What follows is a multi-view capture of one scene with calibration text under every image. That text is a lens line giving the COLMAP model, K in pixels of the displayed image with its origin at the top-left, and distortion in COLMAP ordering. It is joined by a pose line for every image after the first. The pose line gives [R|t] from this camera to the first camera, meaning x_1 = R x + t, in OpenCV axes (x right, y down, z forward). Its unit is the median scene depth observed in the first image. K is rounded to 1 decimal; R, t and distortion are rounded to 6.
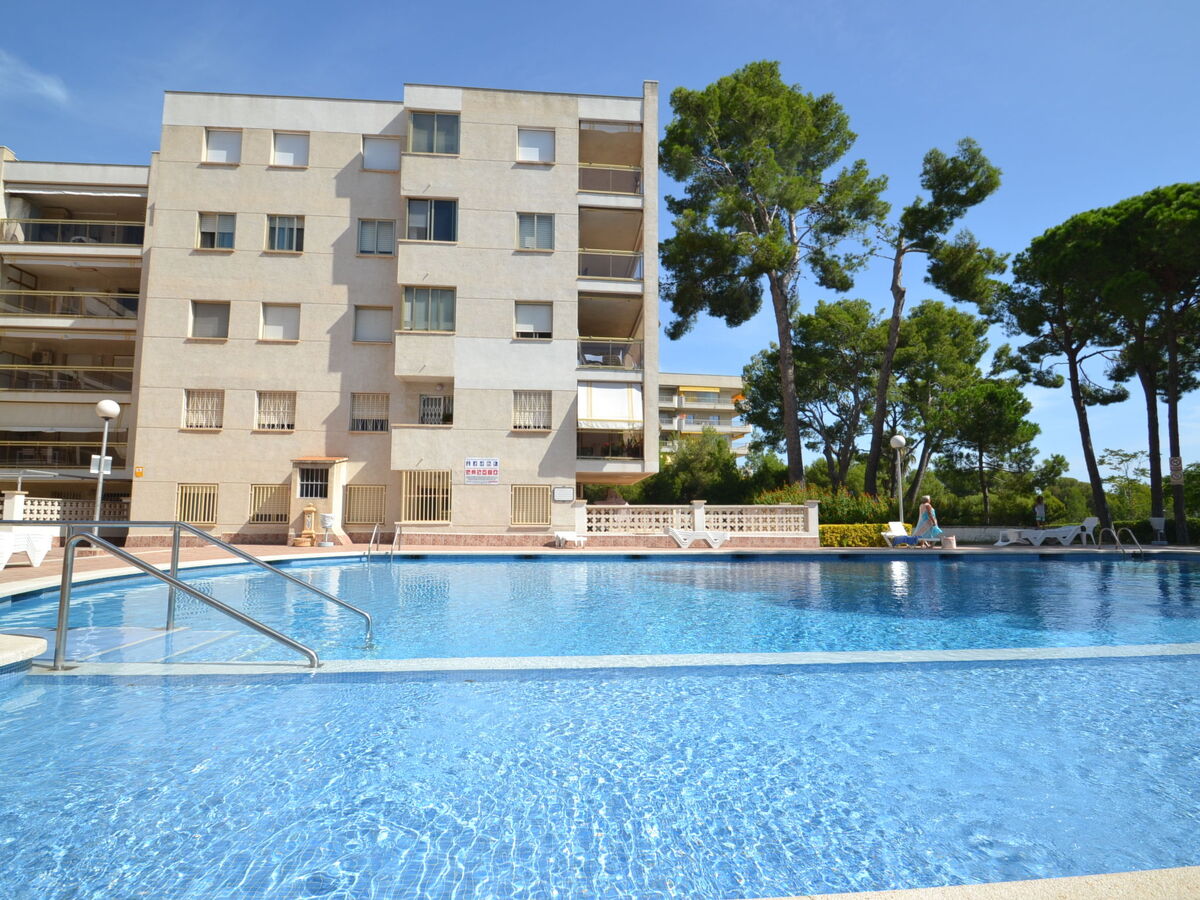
lens RADIAL K [[598.3, 0, 596.6], [0, 598.3, 463.1], [0, 0, 1]] dist [0.013113, -0.015919]
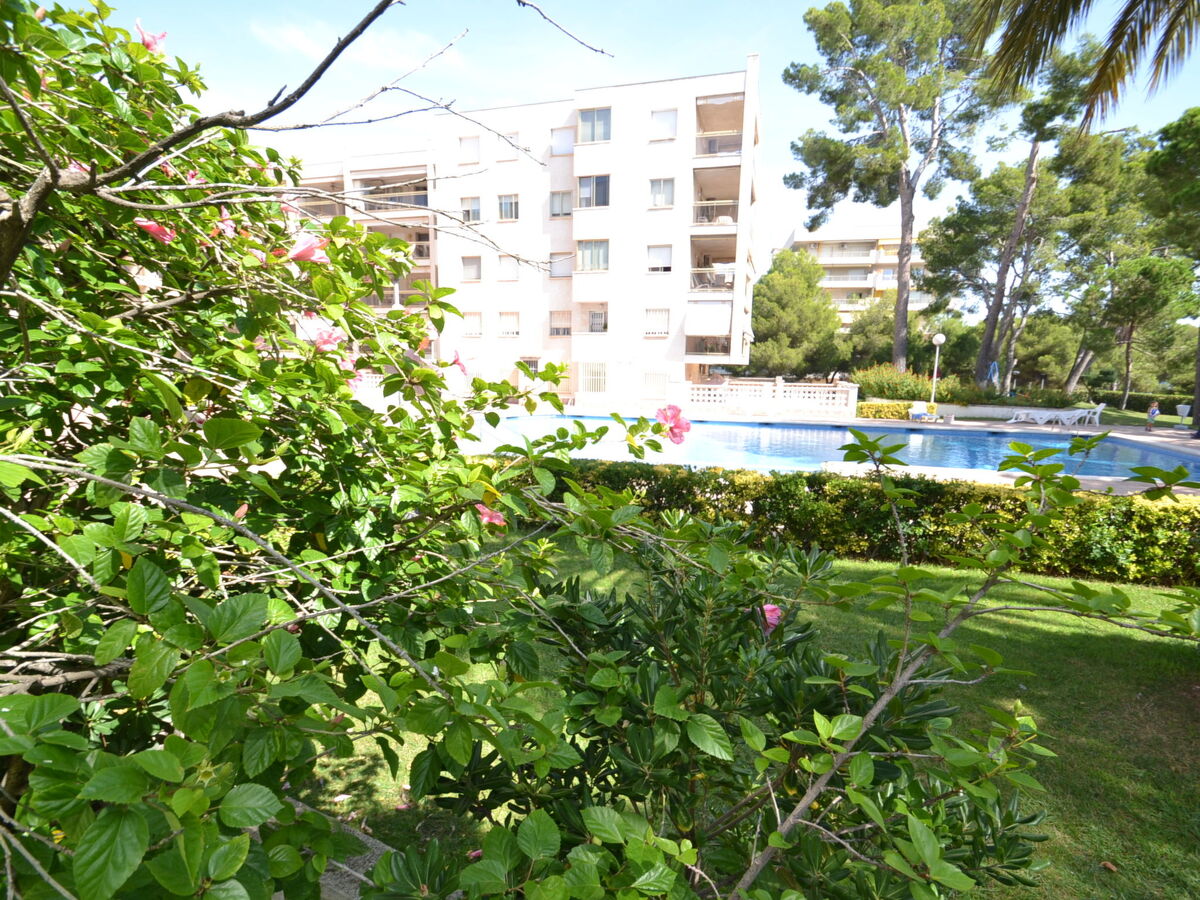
lens RADIAL K [[598.3, 0, 596.6], [0, 598.3, 463.1], [0, 0, 1]] dist [0.013113, -0.015919]
pose [[0.936733, 0.070180, -0.342937, 0.284833], [0.018649, 0.968299, 0.249096, -0.117167], [0.349548, -0.239732, 0.905729, -0.504832]]
